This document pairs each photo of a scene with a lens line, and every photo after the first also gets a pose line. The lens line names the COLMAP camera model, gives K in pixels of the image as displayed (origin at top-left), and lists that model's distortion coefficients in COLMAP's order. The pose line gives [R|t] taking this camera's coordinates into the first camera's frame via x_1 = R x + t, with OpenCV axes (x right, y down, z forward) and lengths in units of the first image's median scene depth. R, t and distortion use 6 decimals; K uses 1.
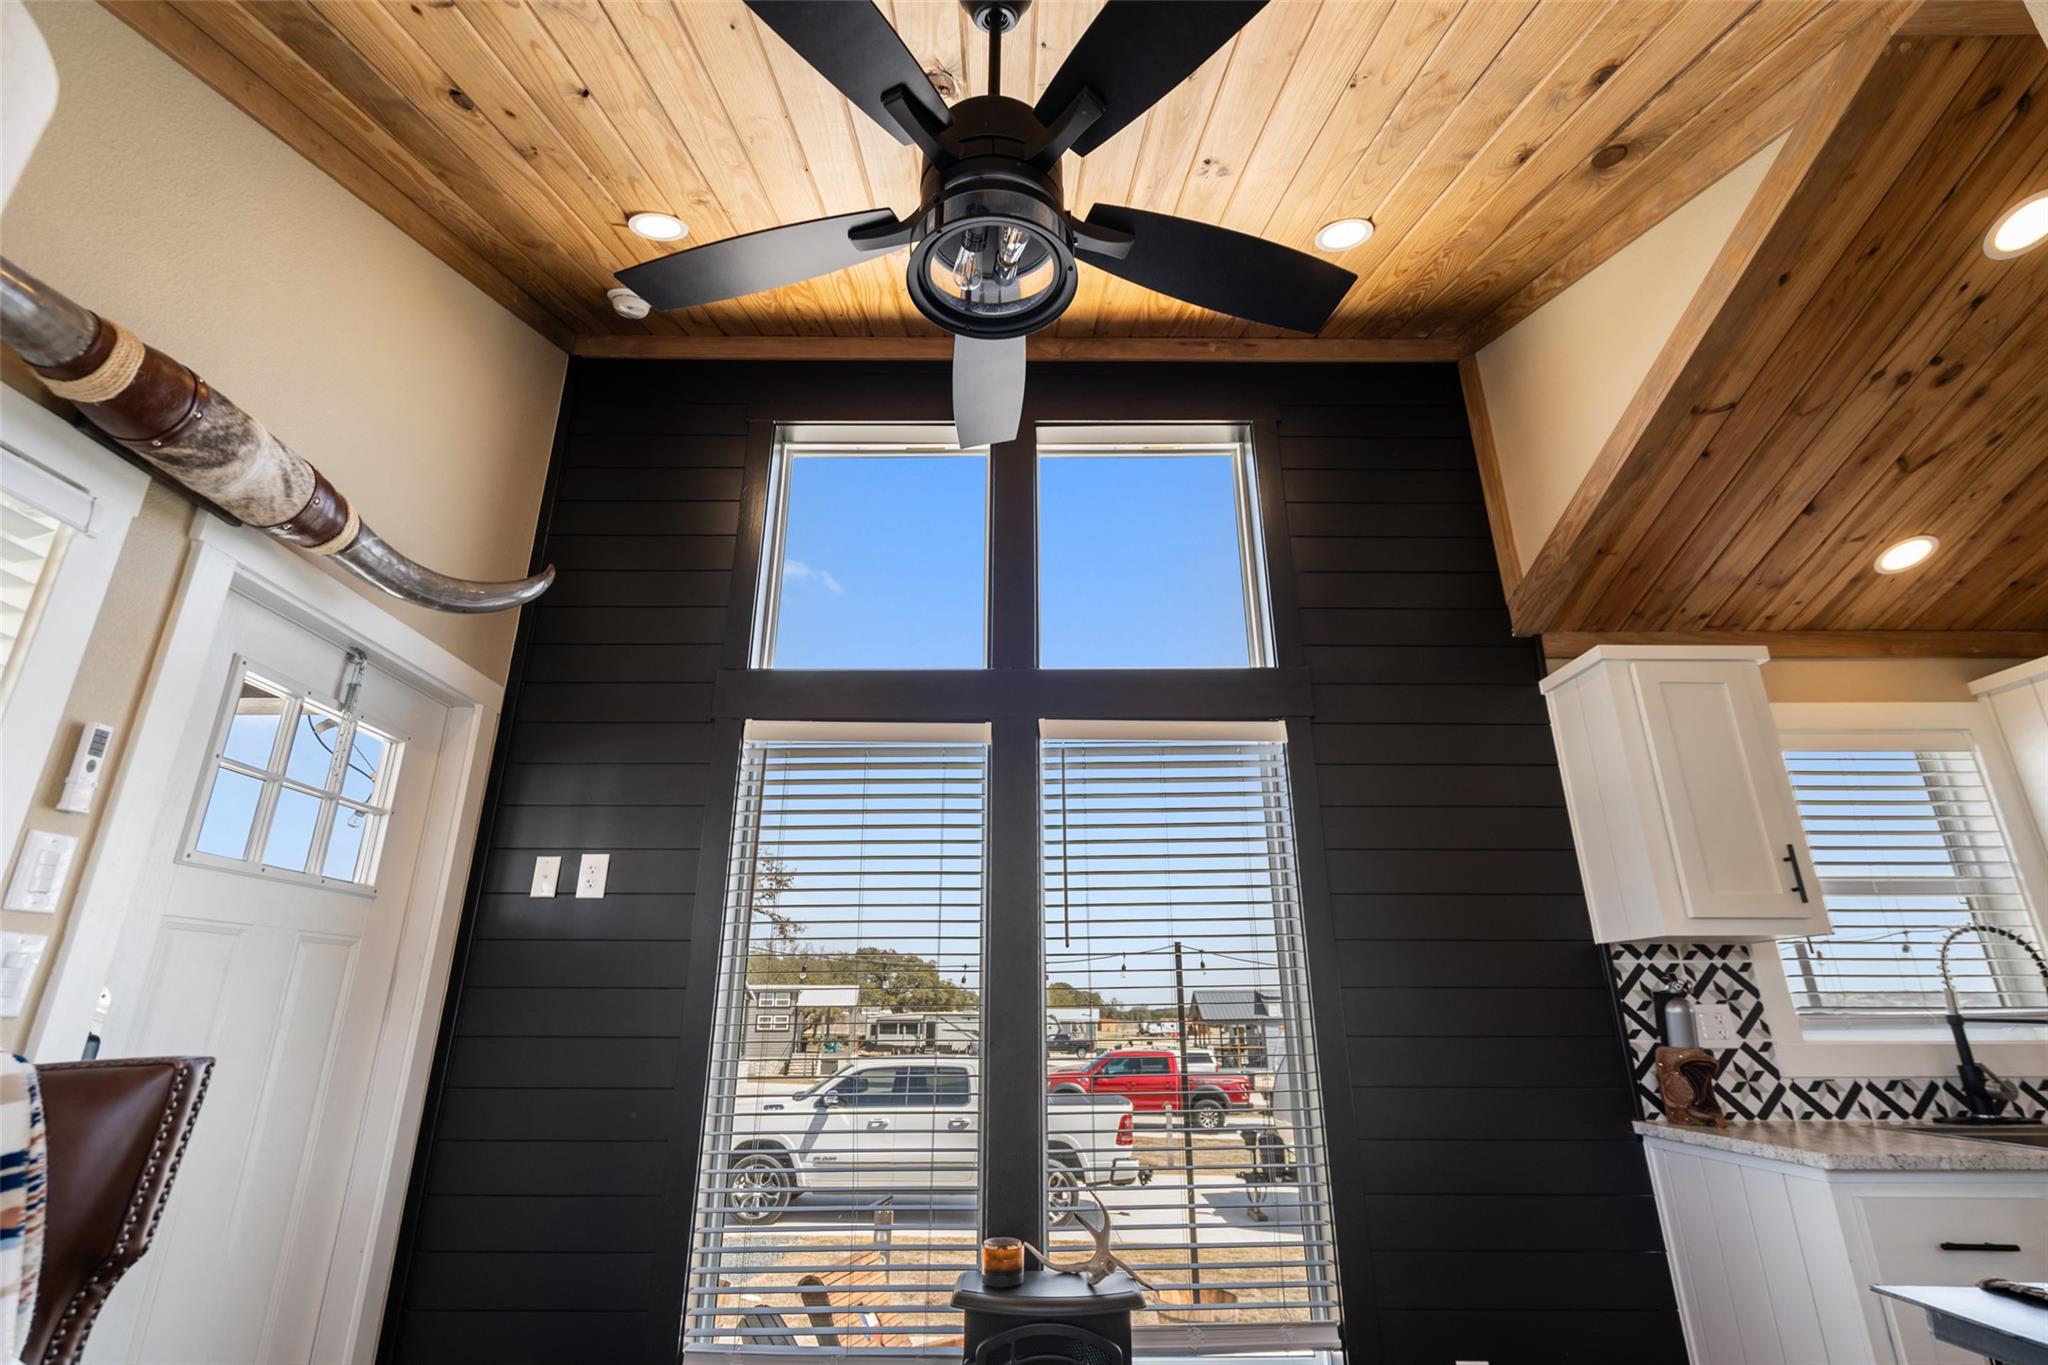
lens RADIAL K [[941.2, 0, 1010.4], [0, 941.2, 673.7], [0, 0, 1]] dist [-0.005678, 0.002080]
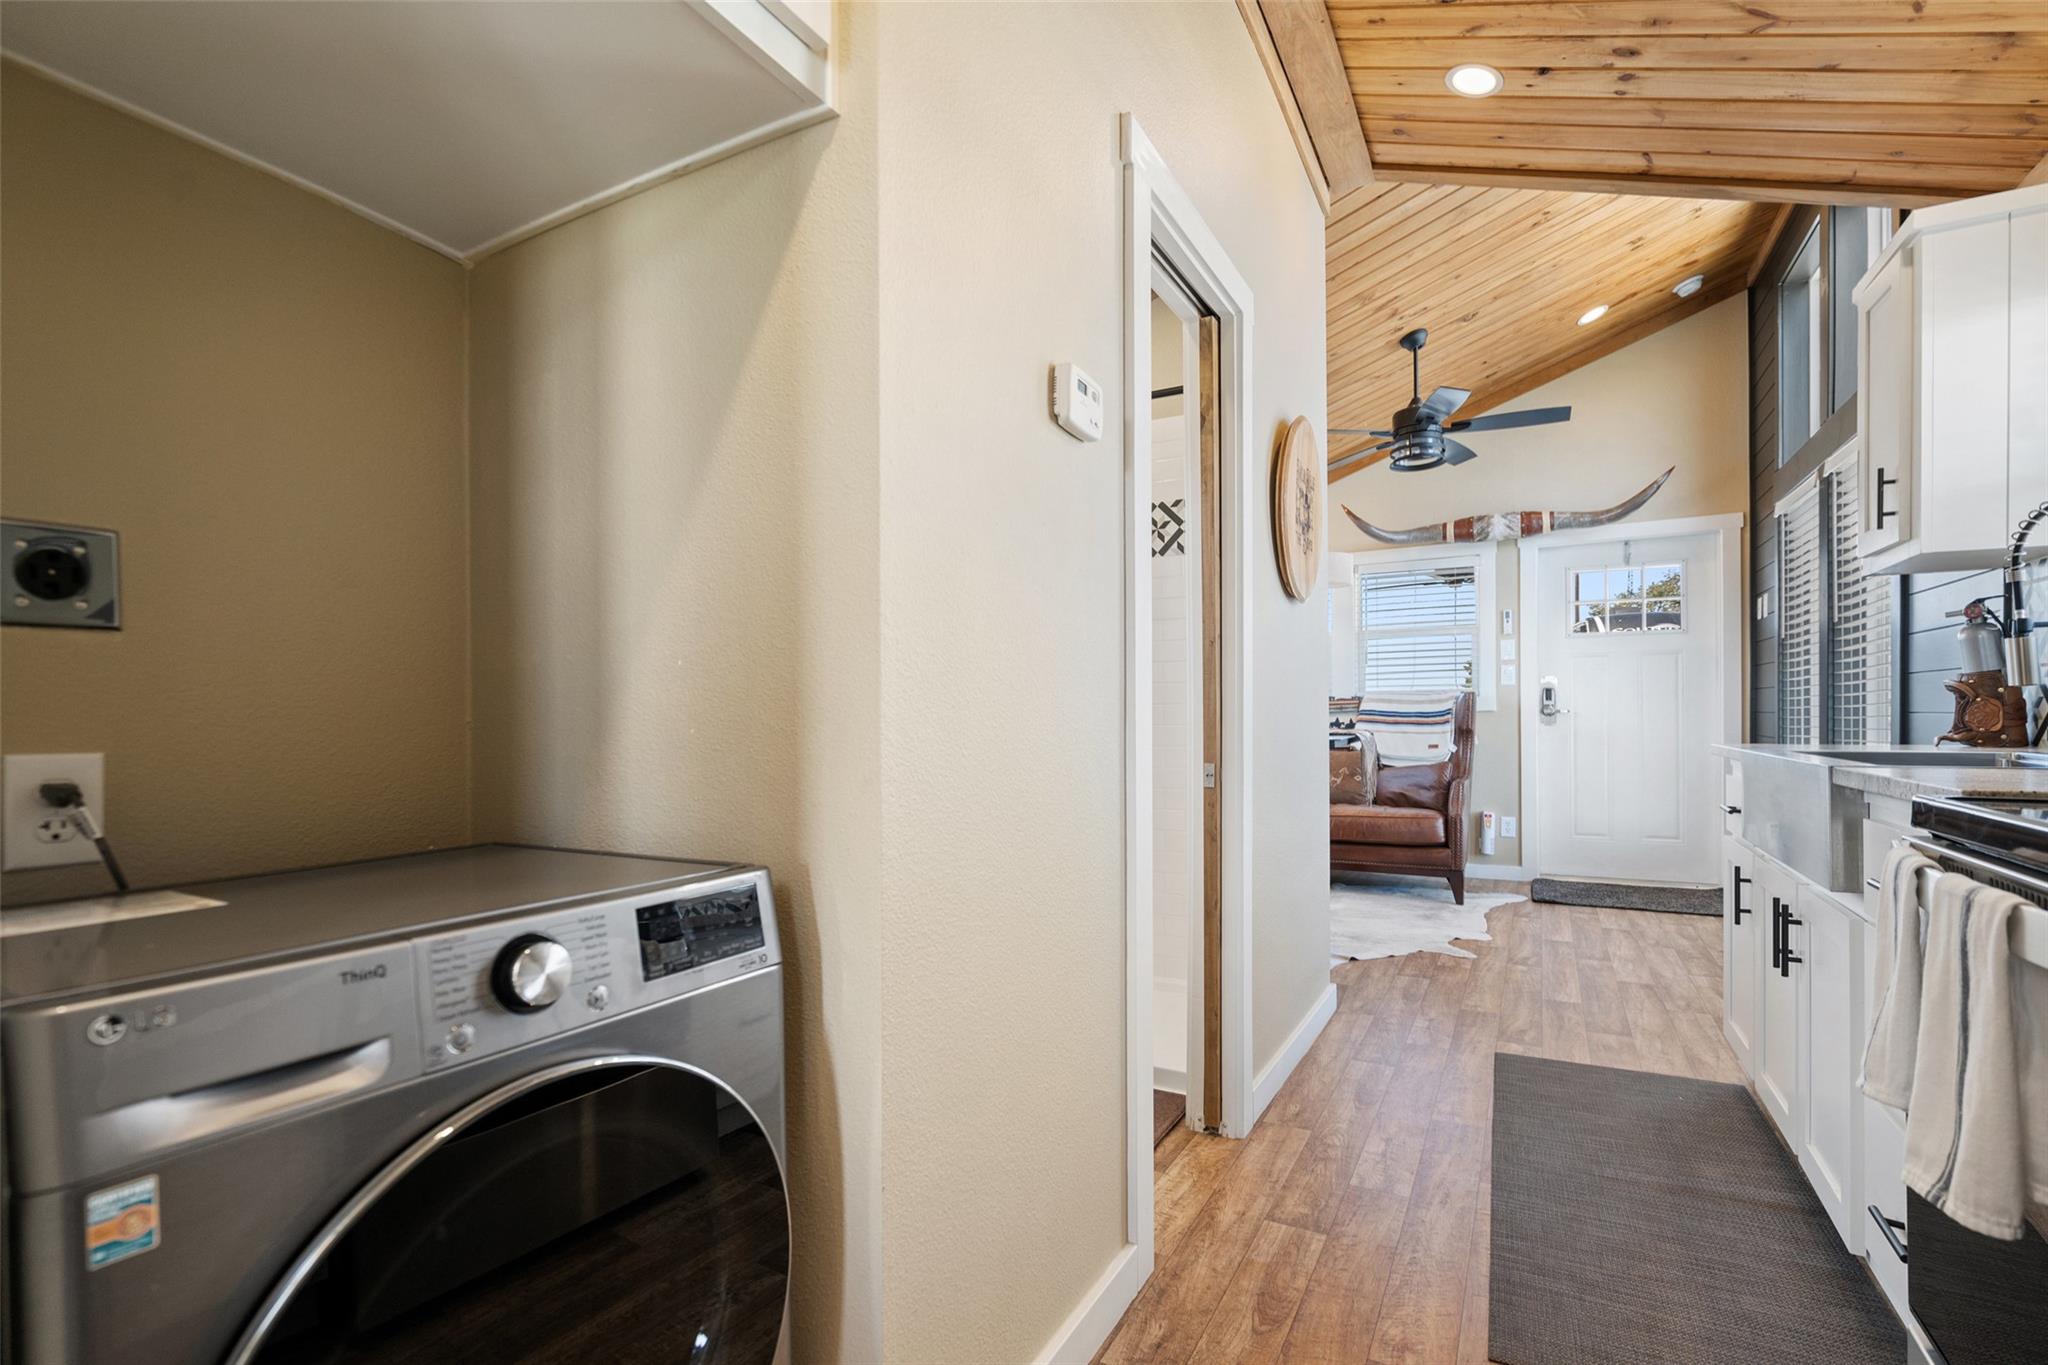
lens RADIAL K [[941.2, 0, 1012.2], [0, 941.2, 722.8], [0, 0, 1]] dist [-0.005678, 0.002080]
pose [[-0.493806, 0.007675, -0.869538, 1.887955], [0.298067, 0.940875, -0.160966, 0.286702], [0.816892, -0.338667, -0.466897, 0.583204]]
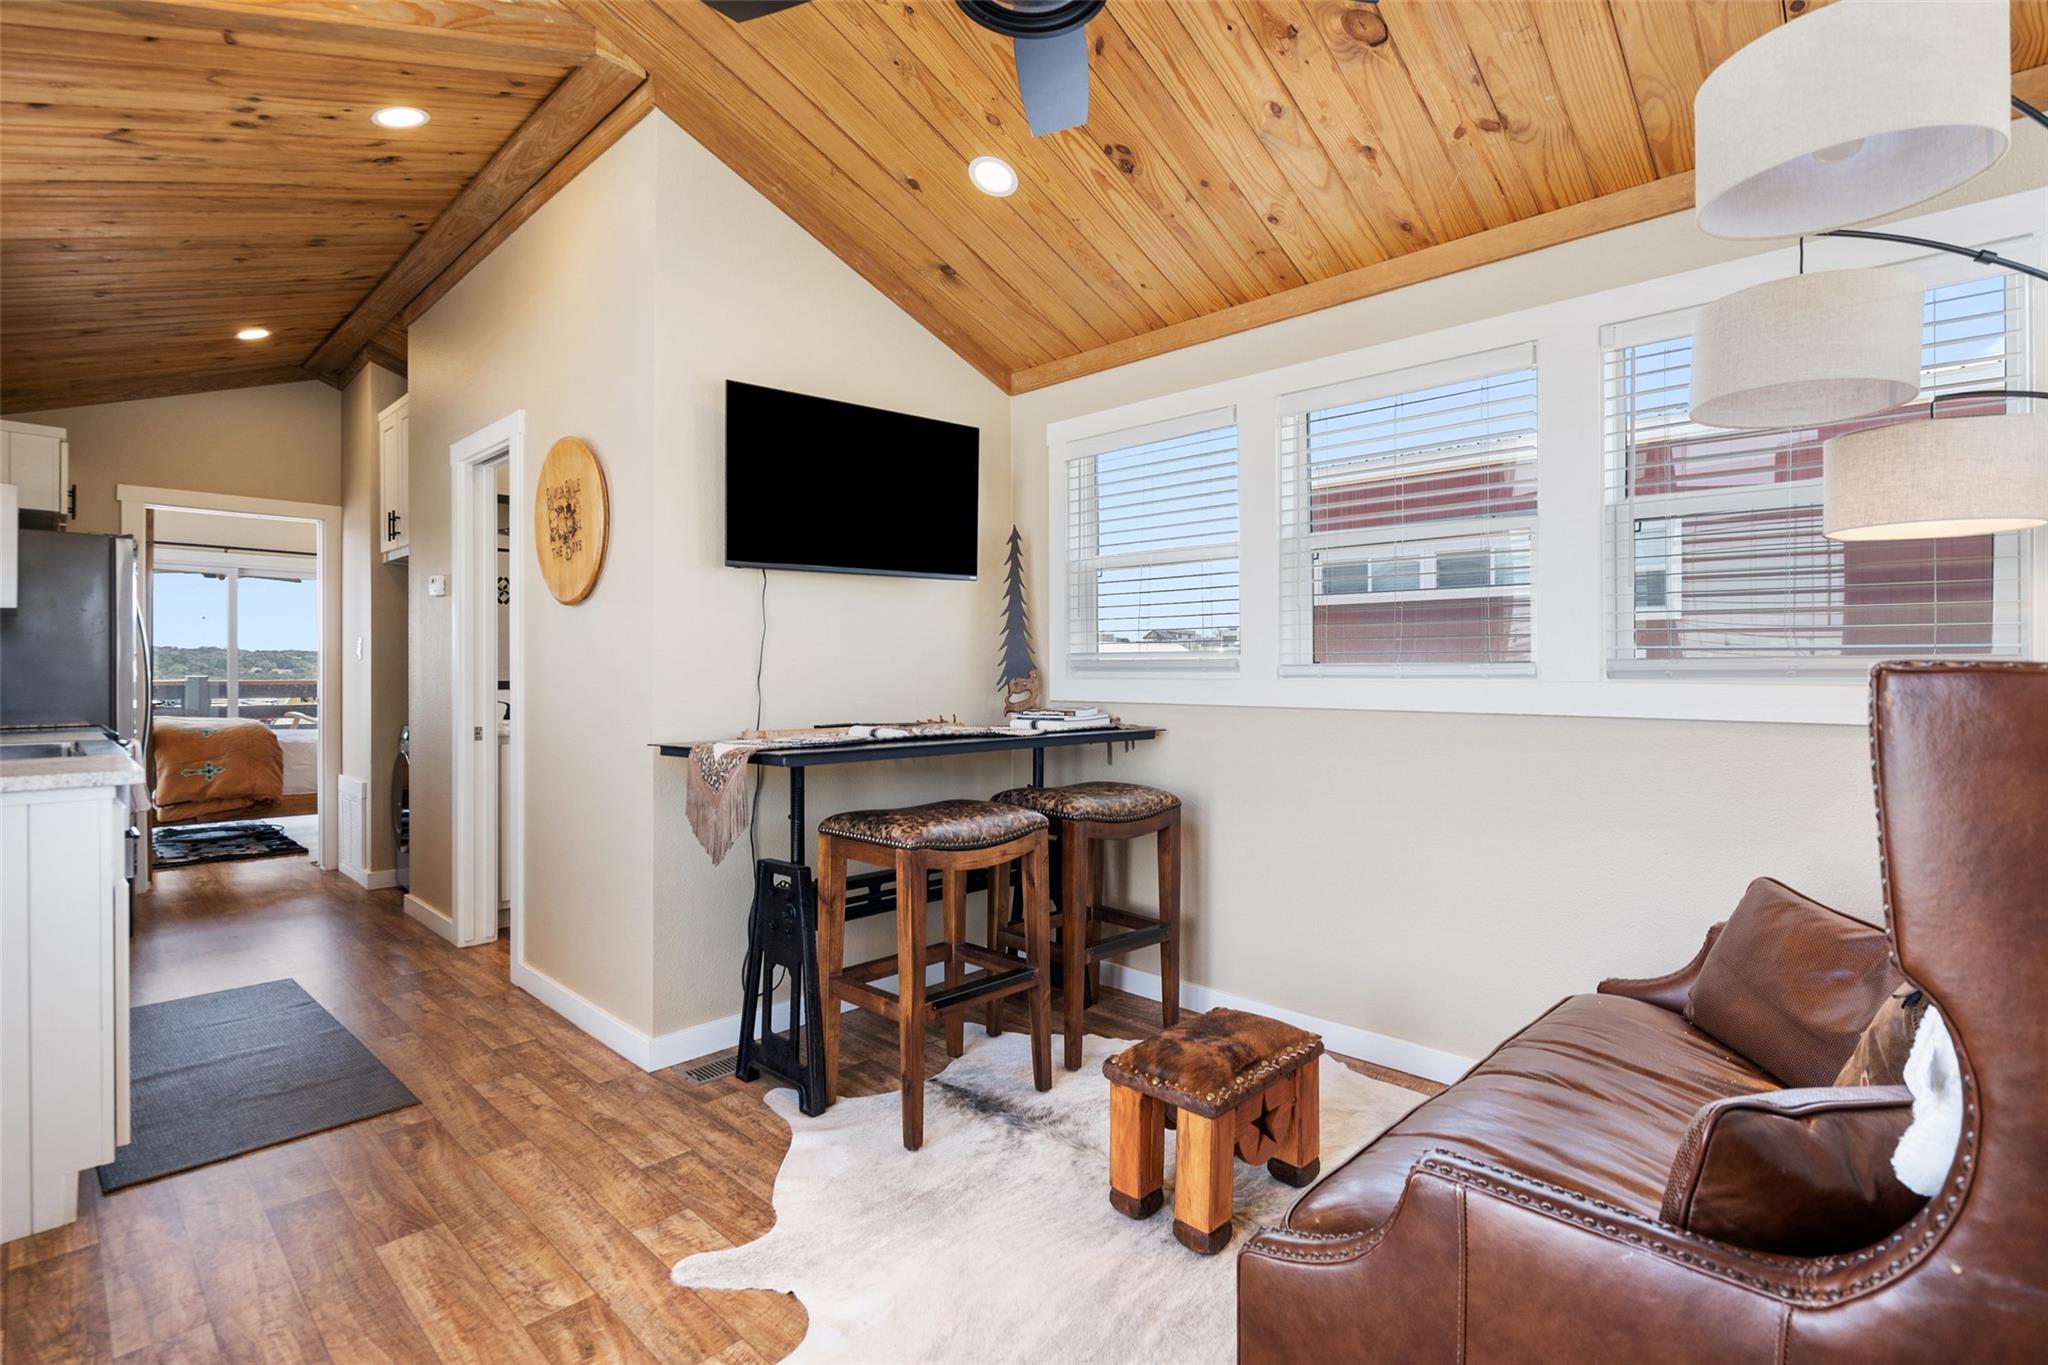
lens RADIAL K [[941.2, 0, 1028.0], [0, 941.2, 670.6], [0, 0, 1]] dist [-0.005678, 0.002080]
pose [[-0.722769, -0.000627, 0.691089, -0.403241], [-0.231159, 0.942620, -0.240900, 0.309567], [-0.651284, -0.333866, -0.681442, 0.796716]]
